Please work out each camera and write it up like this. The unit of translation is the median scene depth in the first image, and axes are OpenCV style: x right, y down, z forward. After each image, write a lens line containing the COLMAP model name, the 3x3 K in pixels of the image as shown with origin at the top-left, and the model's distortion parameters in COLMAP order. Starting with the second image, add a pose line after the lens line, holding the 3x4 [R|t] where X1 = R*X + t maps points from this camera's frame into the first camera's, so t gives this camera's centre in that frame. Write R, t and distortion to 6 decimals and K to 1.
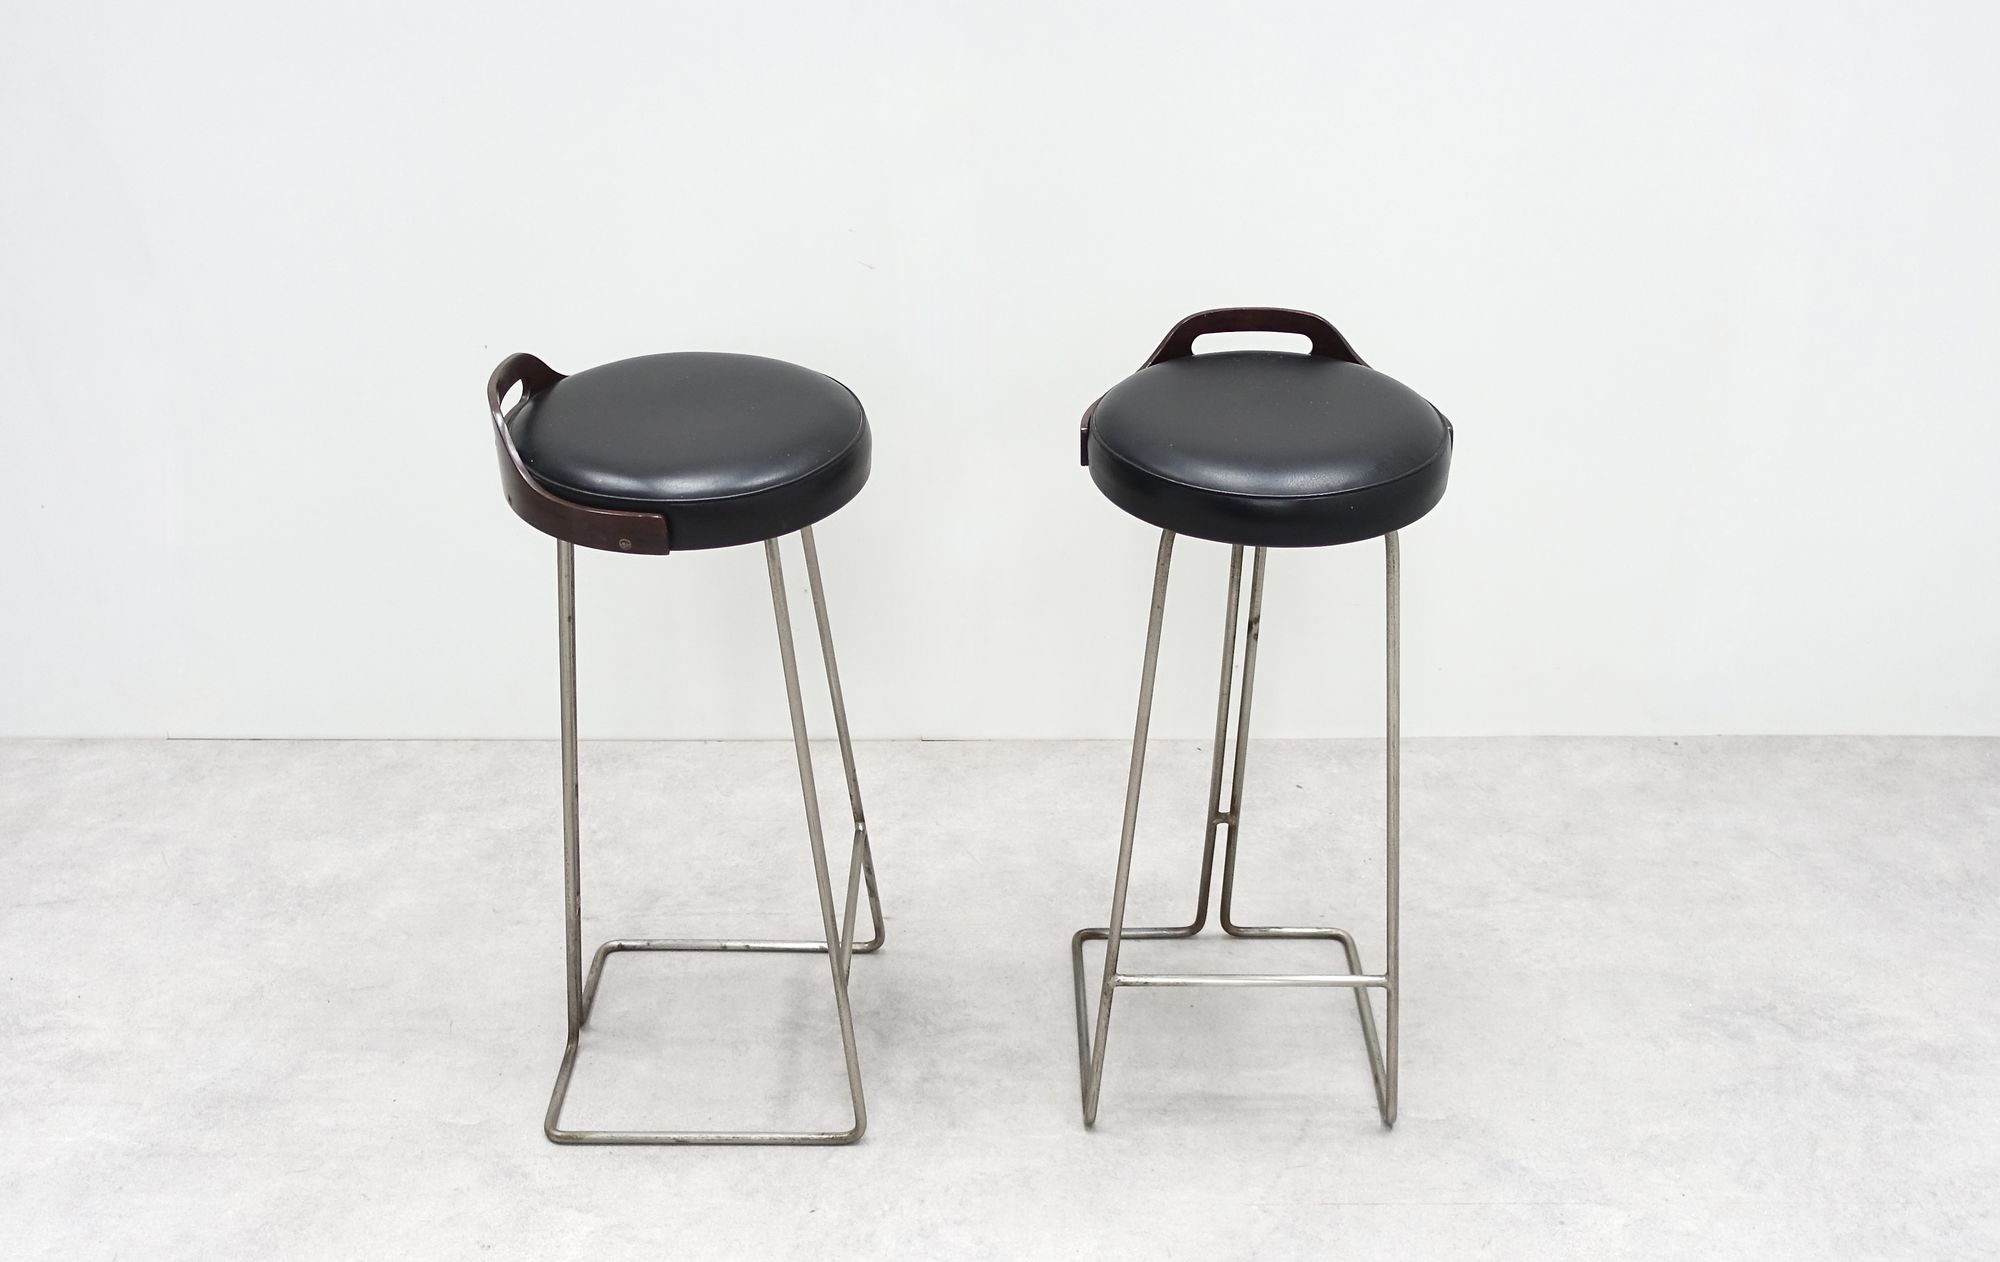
lens RADIAL K [[1826.6, 0, 942.0], [0, 1826.6, 795.4], [0, 0, 1]] dist [-0.019728, 0.003471]
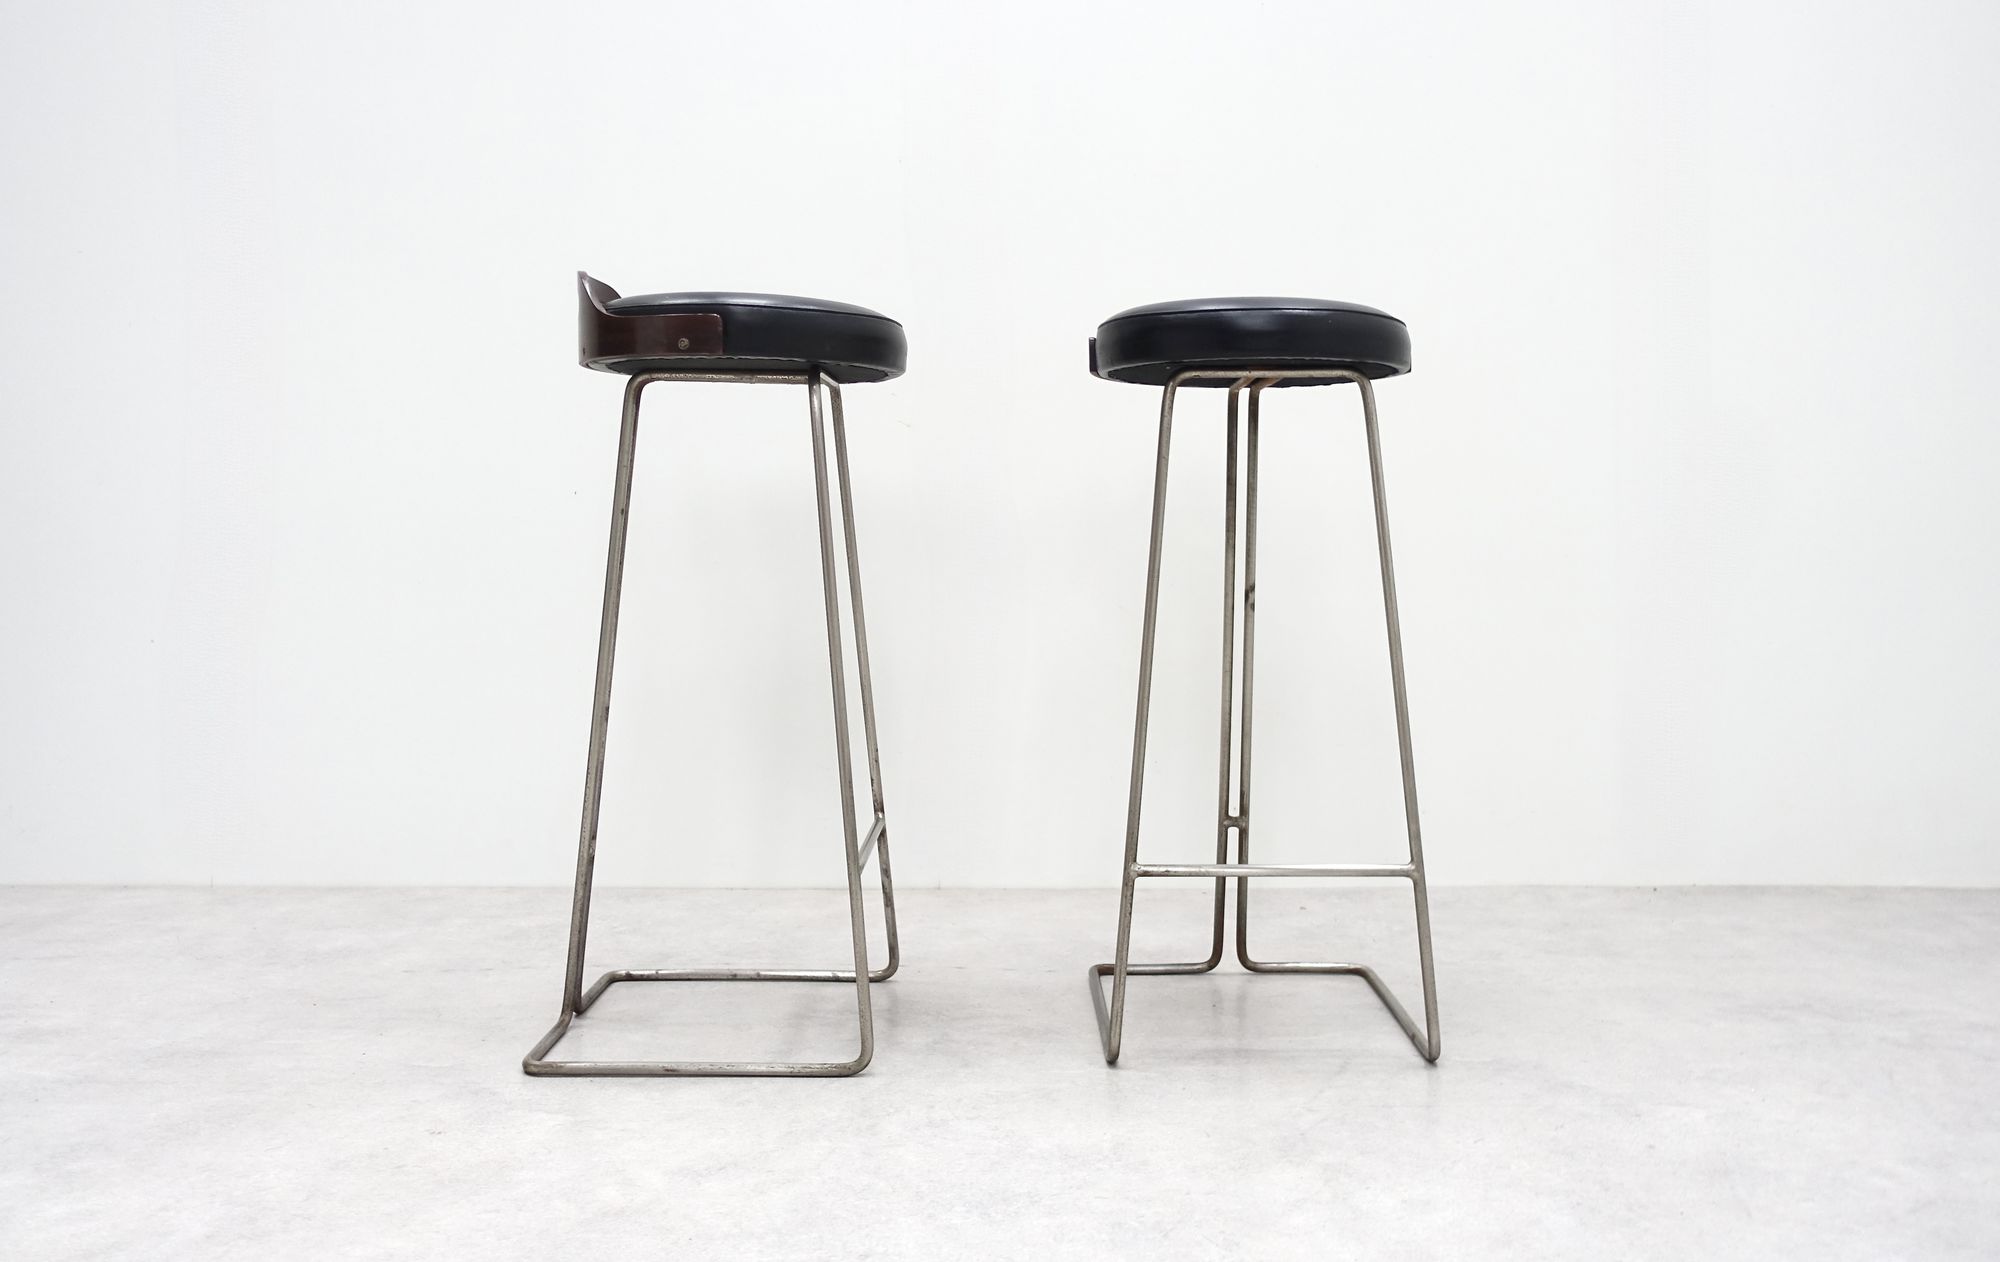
lens RADIAL K [[1563.7, 0, 1000.0], [0, 1563.7, 631.0], [0, 0, 1]] dist [-0.011331, -0.000021]
pose [[0.999515, 0.022026, 0.022018, 0.000783], [-0.007781, 0.861173, -0.508252, 0.385713], [-0.030156, 0.507835, 0.860927, 0.199519]]
